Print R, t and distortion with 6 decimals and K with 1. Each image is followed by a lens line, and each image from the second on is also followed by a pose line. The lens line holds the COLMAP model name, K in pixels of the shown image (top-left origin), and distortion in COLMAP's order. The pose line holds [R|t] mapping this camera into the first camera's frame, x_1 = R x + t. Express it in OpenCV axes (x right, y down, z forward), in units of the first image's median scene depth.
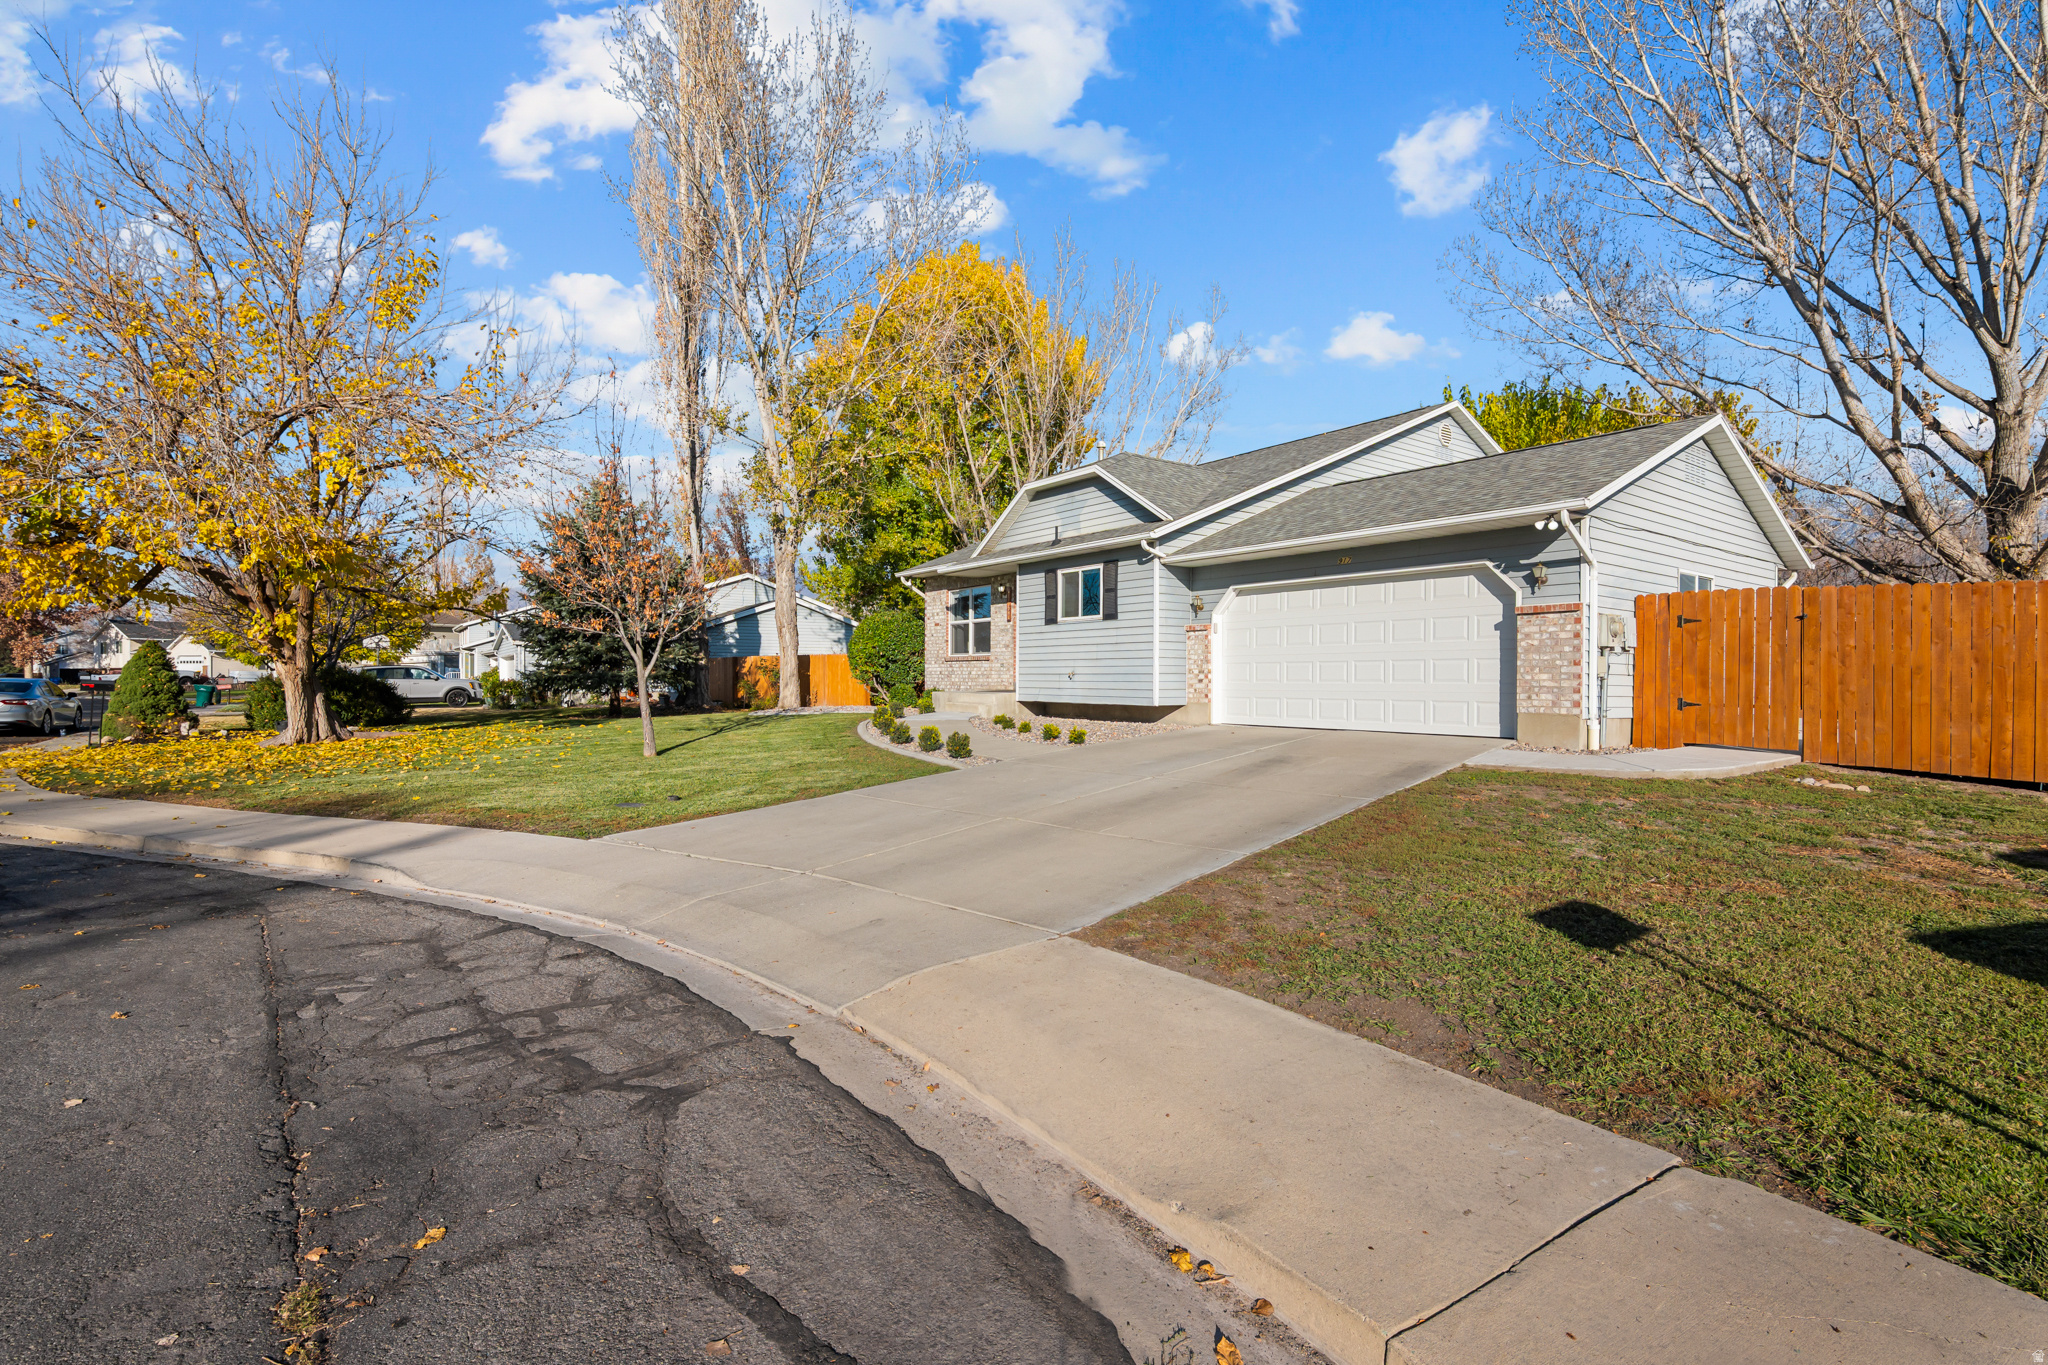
lens RADIAL K [[964.1, 0, 1030.9], [0, 964.1, 683.8], [0, 0, 1]] dist [-0.011135, 0.000668]
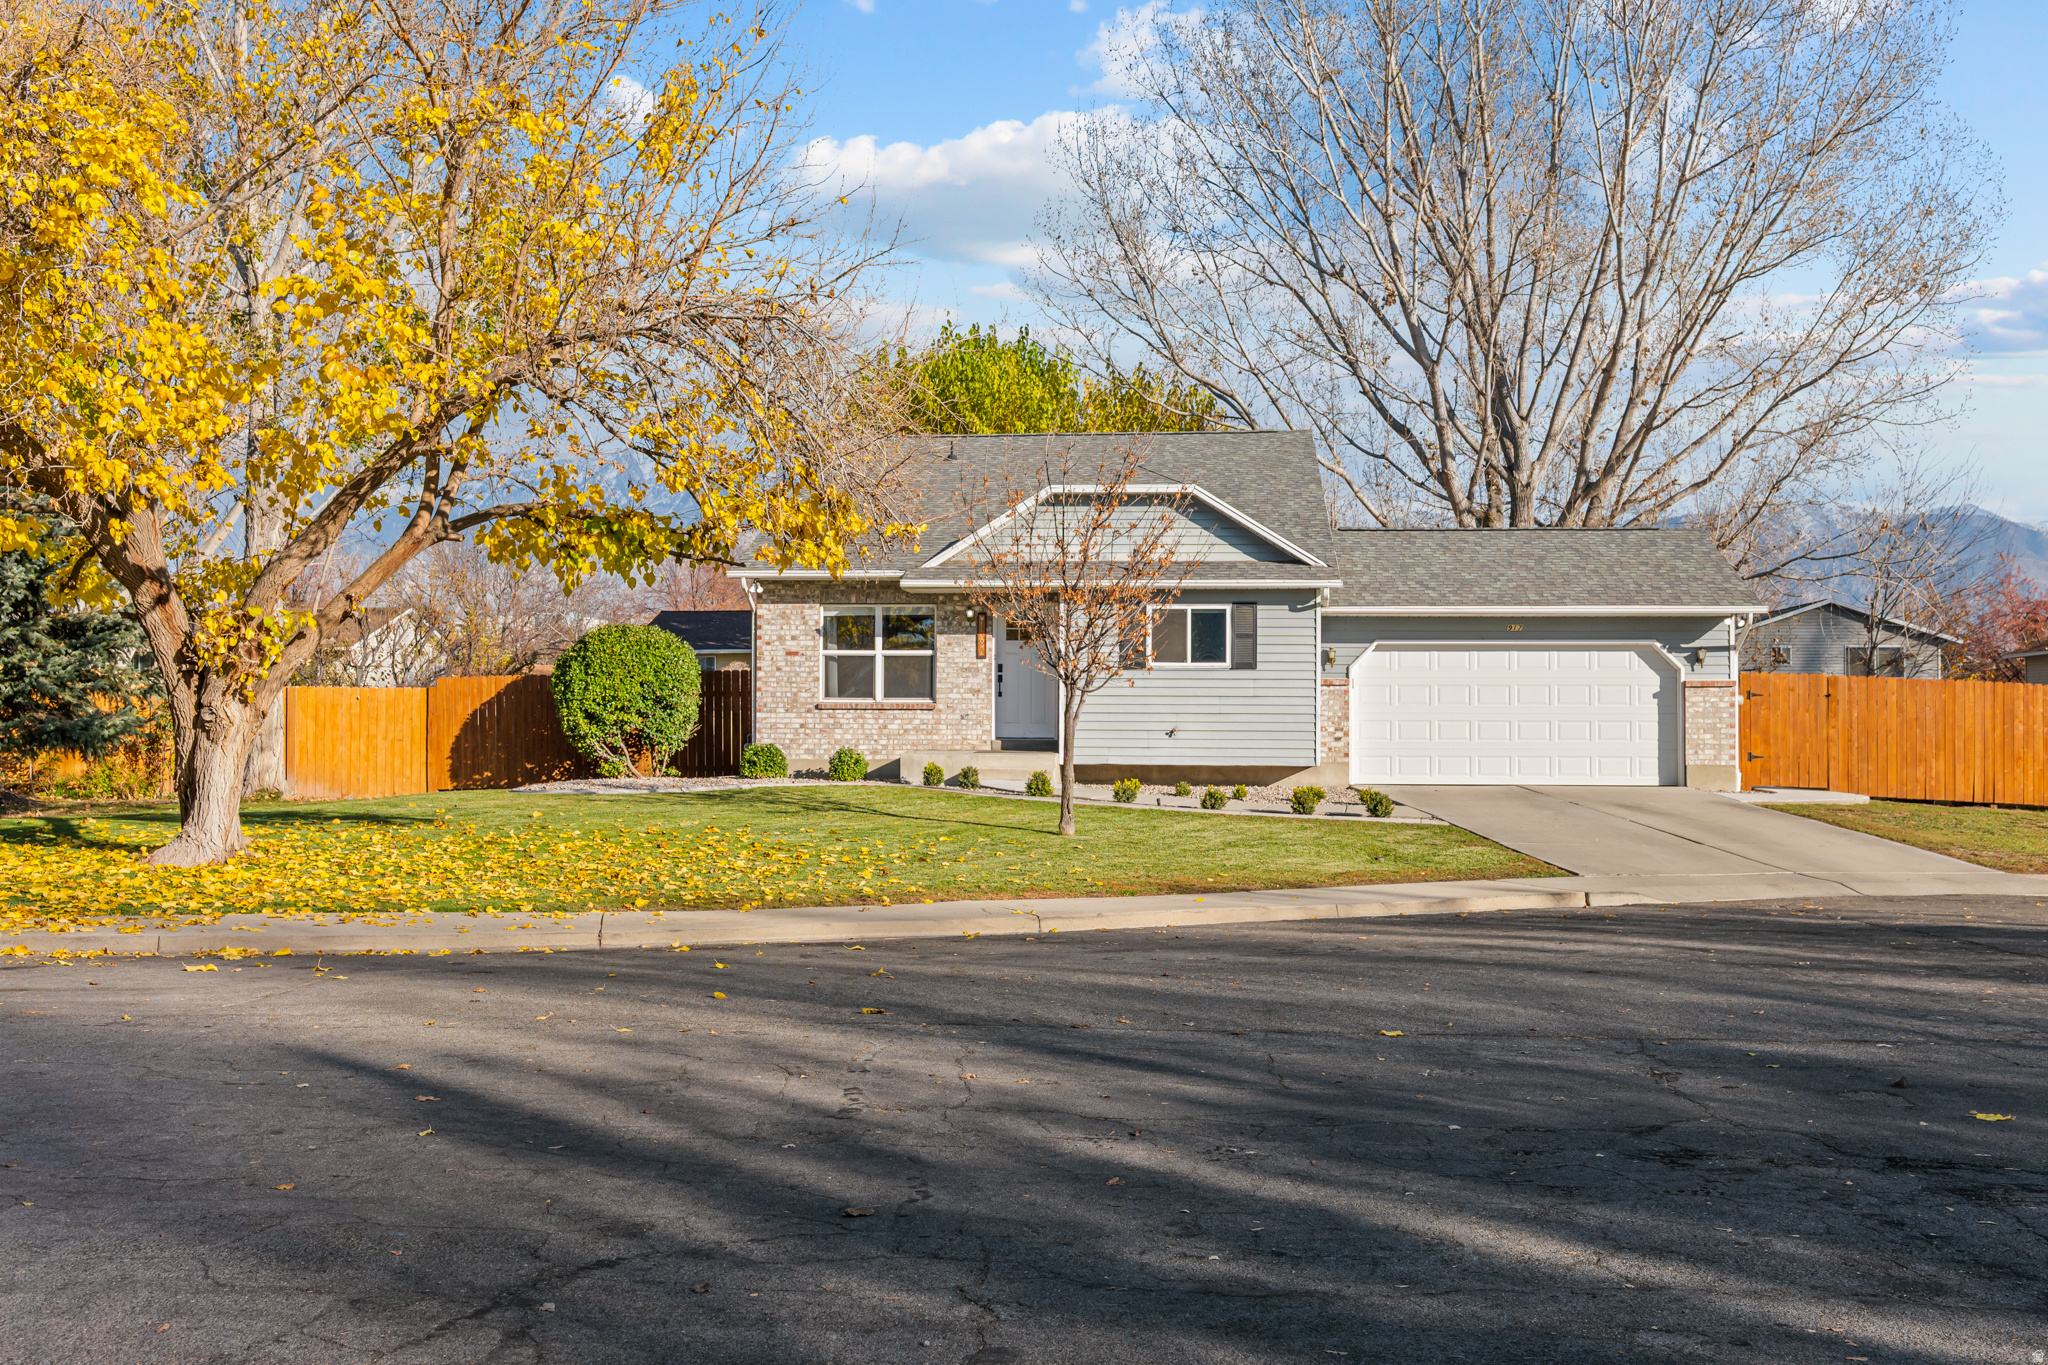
lens RADIAL K [[1902.6, 0, 1028.7], [0, 1902.6, 689.5], [0, 0, 1]] dist [0.015508, 0.000000]
pose [[0.656652, 0.012879, 0.754084, -1.338509], [0.000788, 0.999842, -0.017762, -0.017302], [-0.754193, 0.012258, 0.656538, 0.009110]]
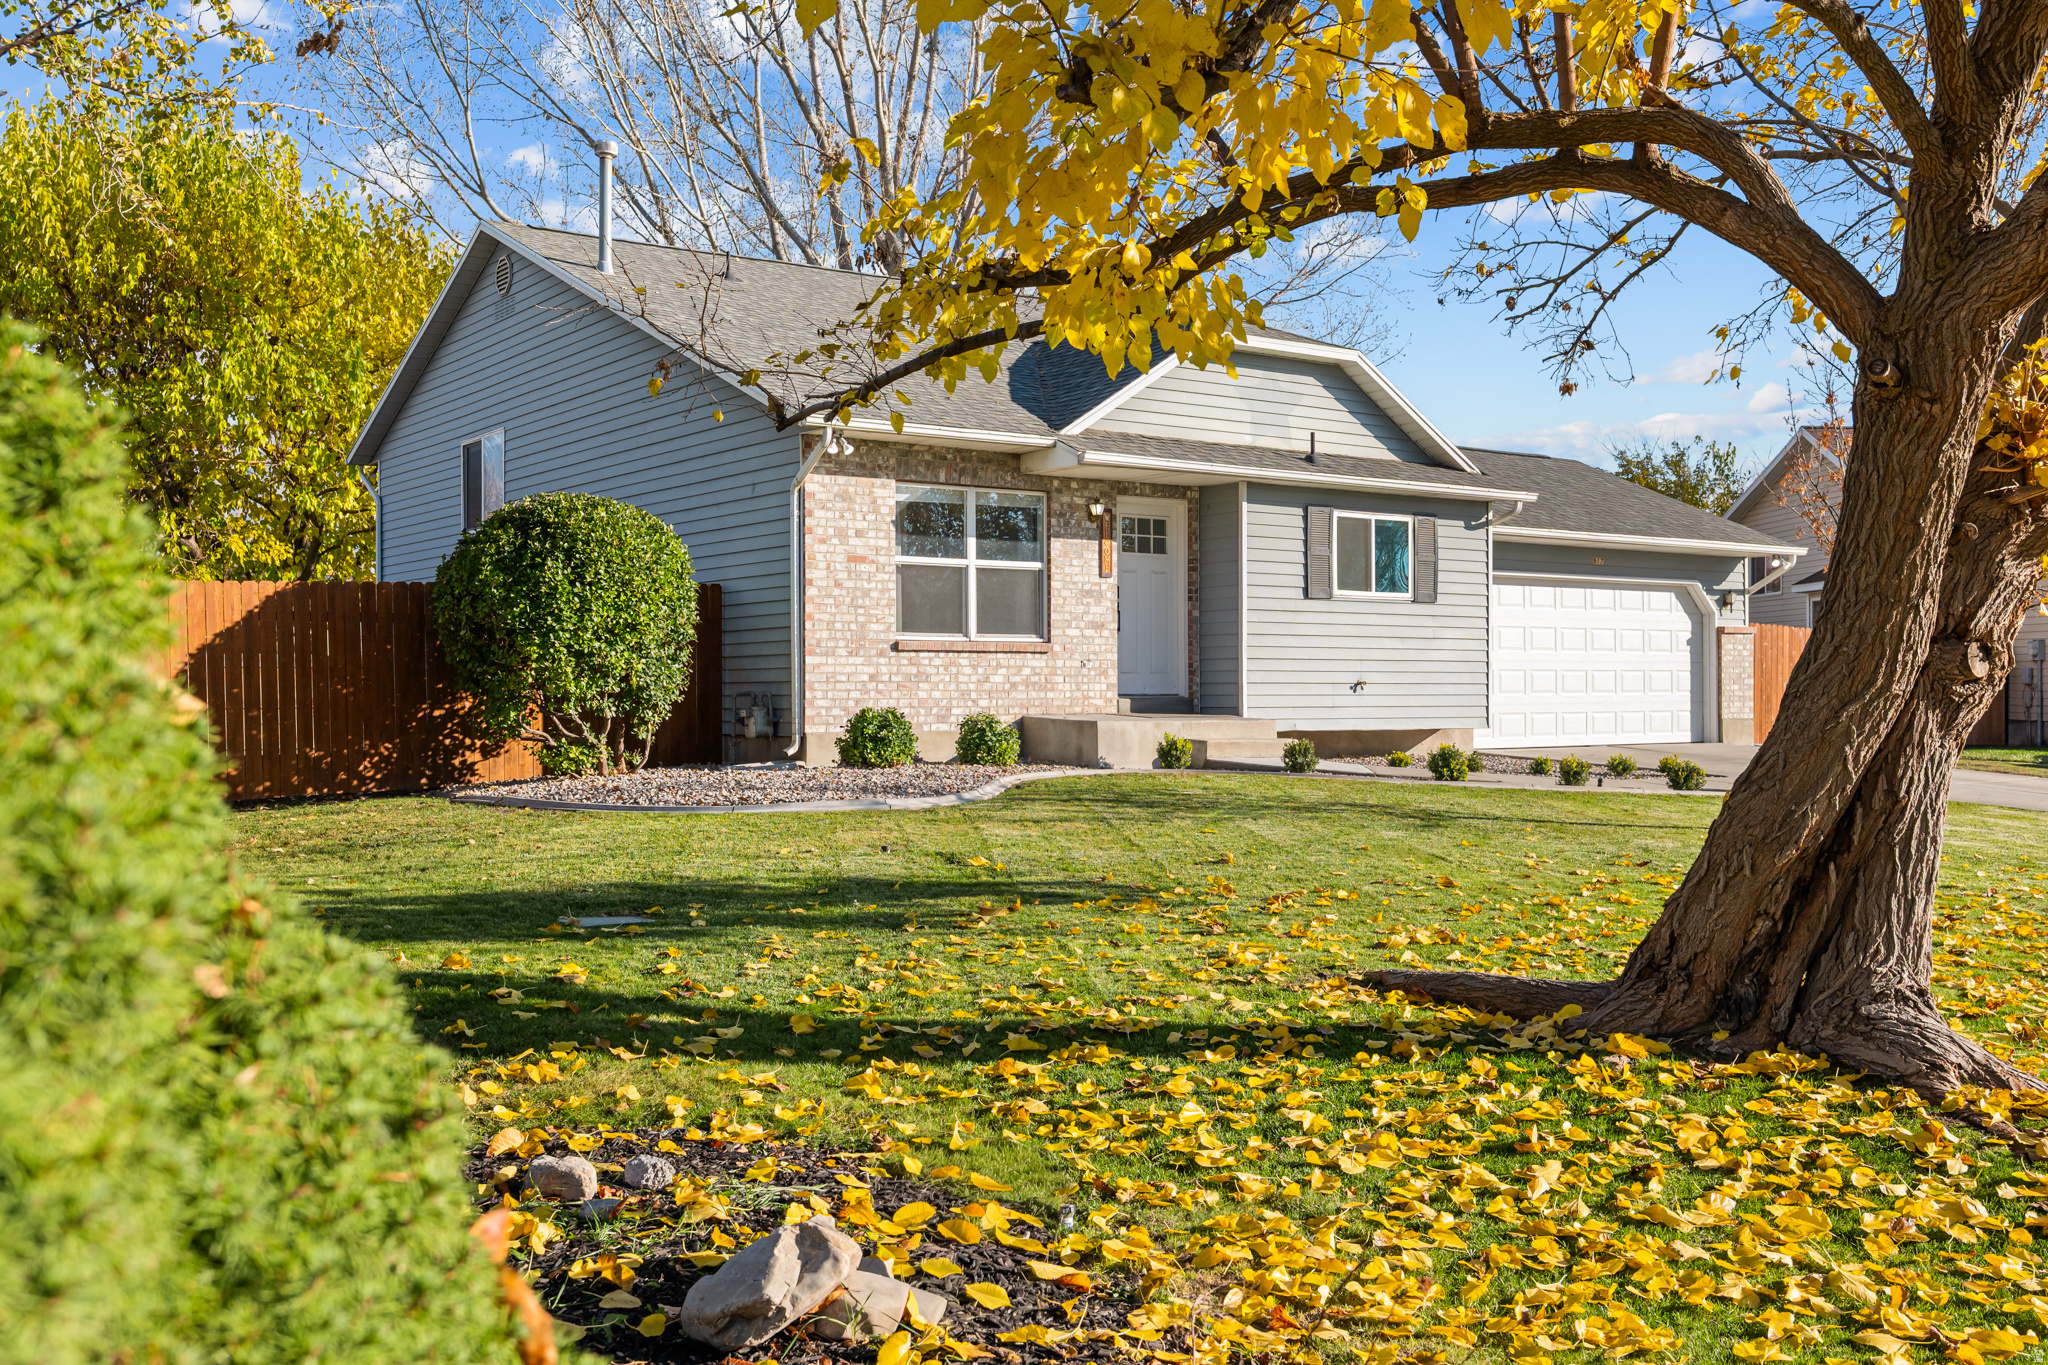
lens RADIAL K [[1902.6, 0, 1025.0], [0, 1902.6, 683.8], [0, 0, 1]] dist [0.015508, 0.000000]
pose [[0.011999, -0.009904, 0.999879, -1.226038], [-0.001698, 0.999949, 0.009925, -0.022578], [-0.999927, -0.001817, 0.011981, 1.246270]]
